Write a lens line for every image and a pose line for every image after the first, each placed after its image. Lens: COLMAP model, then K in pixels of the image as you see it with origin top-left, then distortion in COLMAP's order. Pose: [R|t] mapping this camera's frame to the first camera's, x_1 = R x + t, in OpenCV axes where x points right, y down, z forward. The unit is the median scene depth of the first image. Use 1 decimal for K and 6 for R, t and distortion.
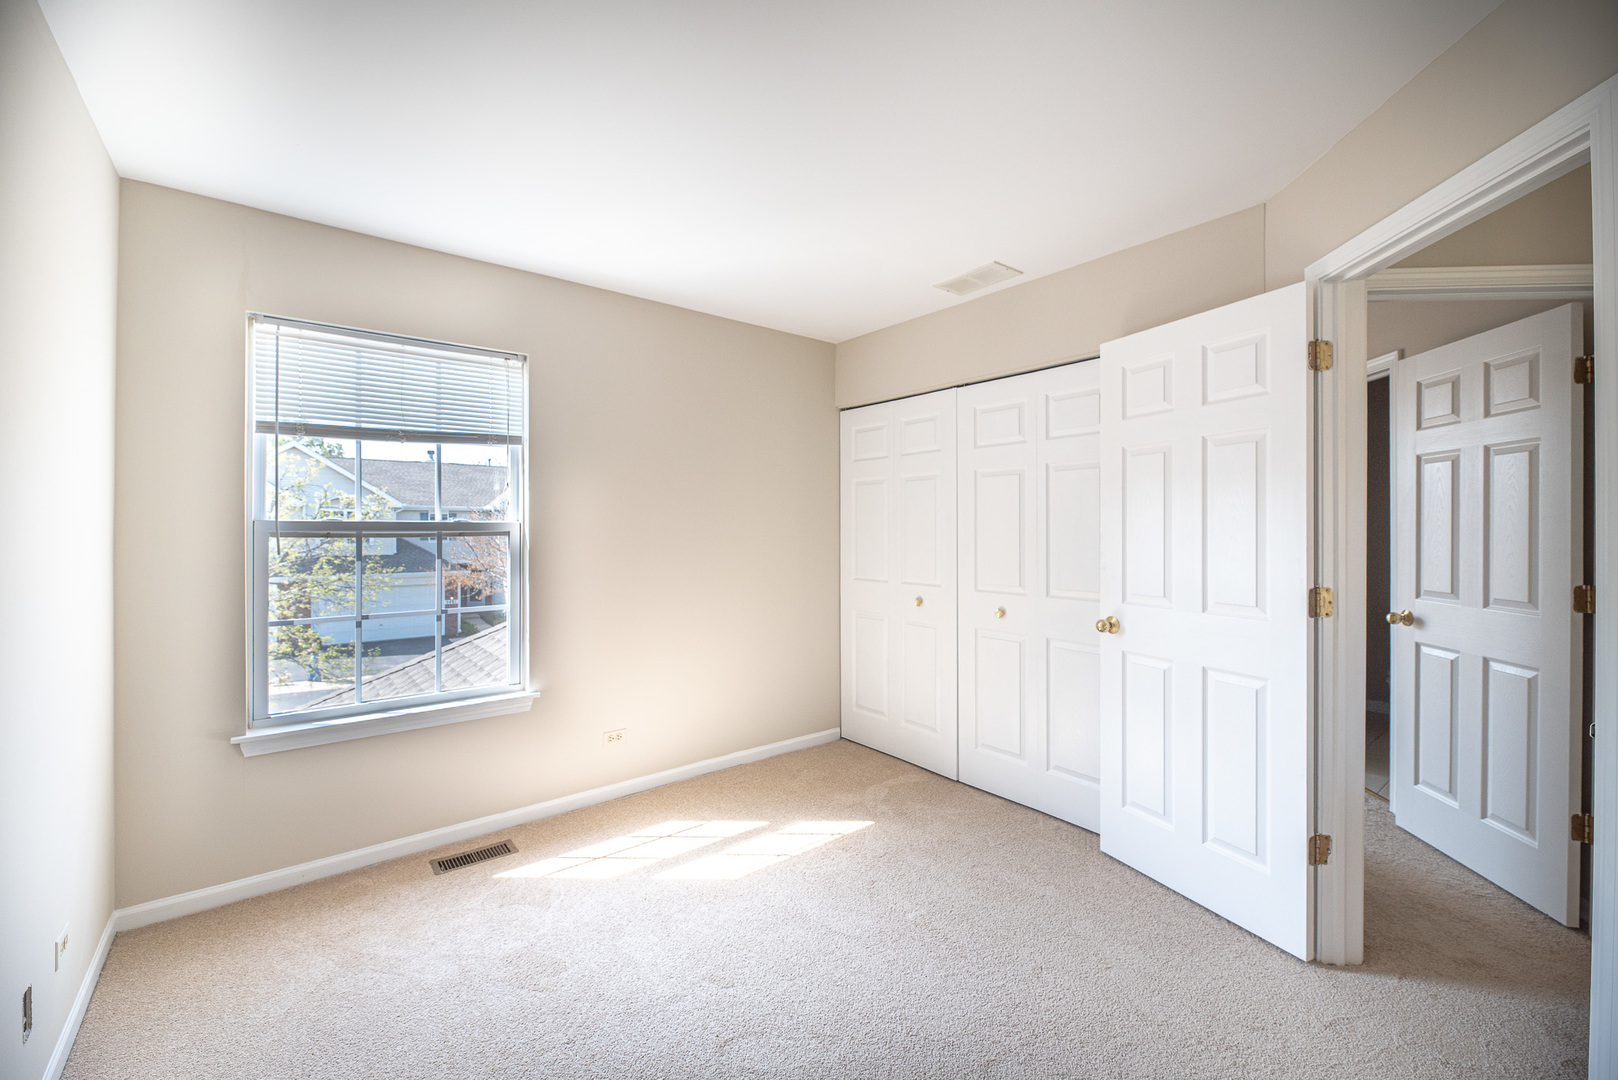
lens RADIAL K [[655.1, 0, 808.4], [0, 655.1, 536.6], [0, 0, 1]] dist [-0.002710, -0.000809]
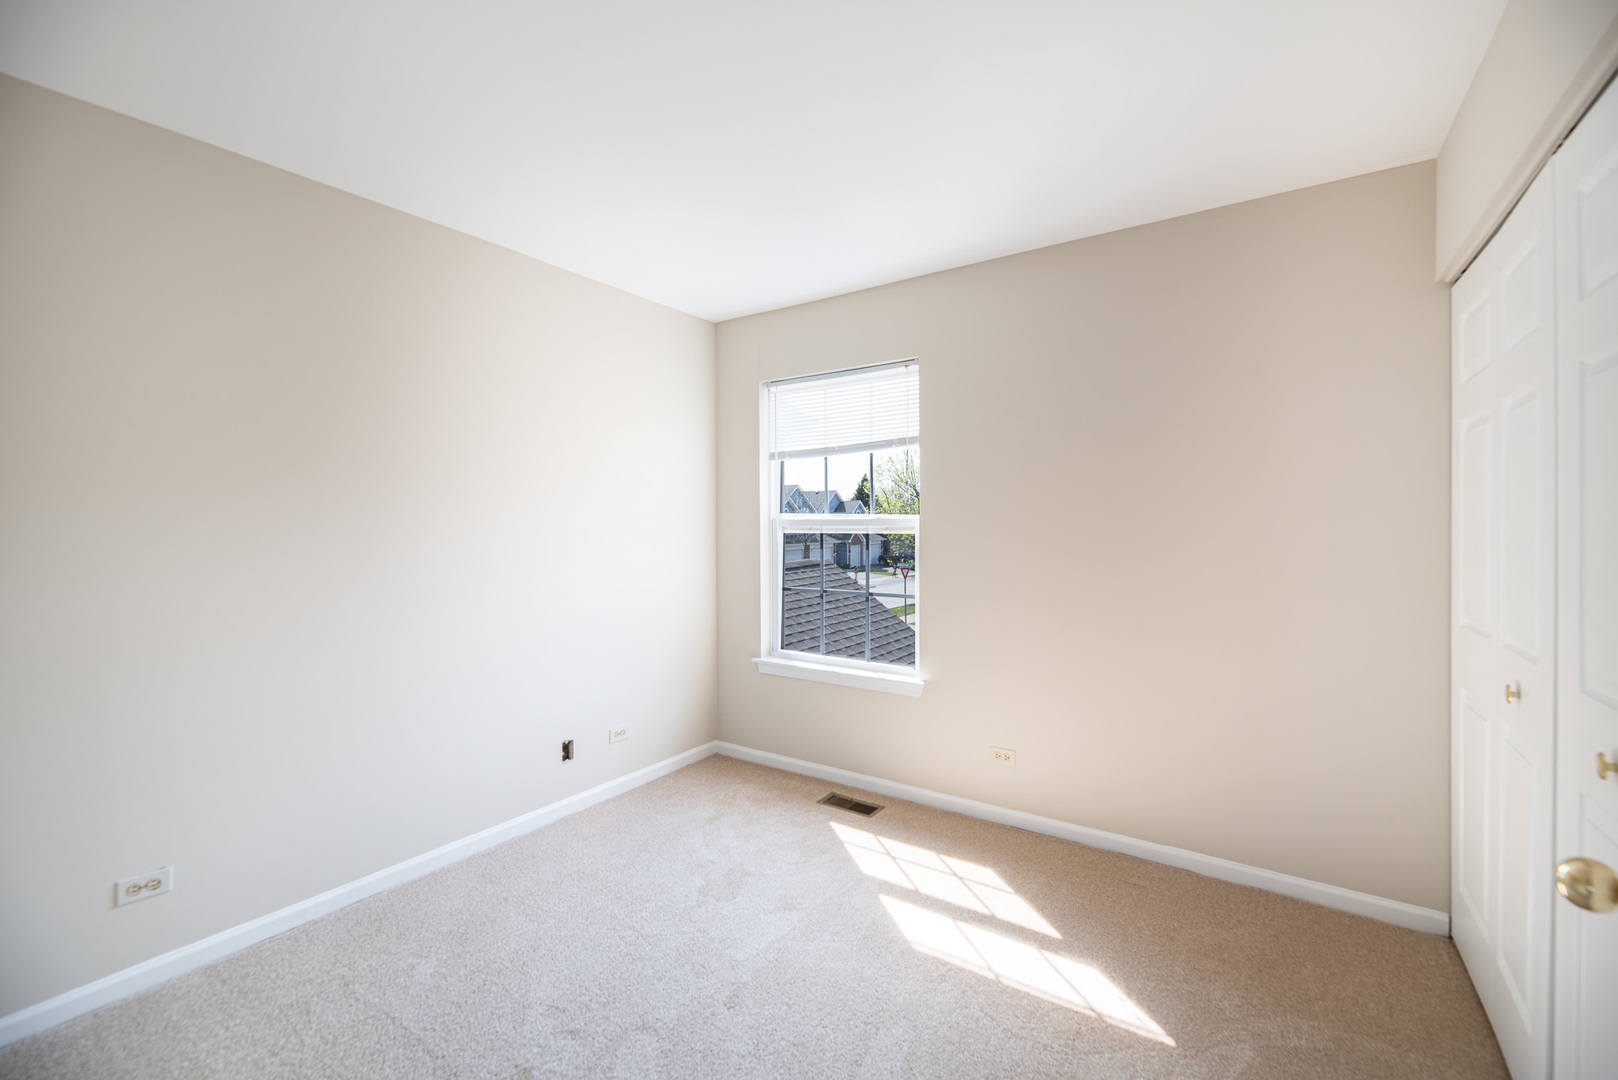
lens RADIAL K [[655.1, 0, 808.4], [0, 655.1, 536.6], [0, 0, 1]] dist [-0.002710, -0.000809]
pose [[0.288786, 0.009997, -0.957341, 0.538690], [-0.006137, 0.999944, 0.008590, 0.001509], [0.957374, 0.003395, 0.288831, 0.547684]]
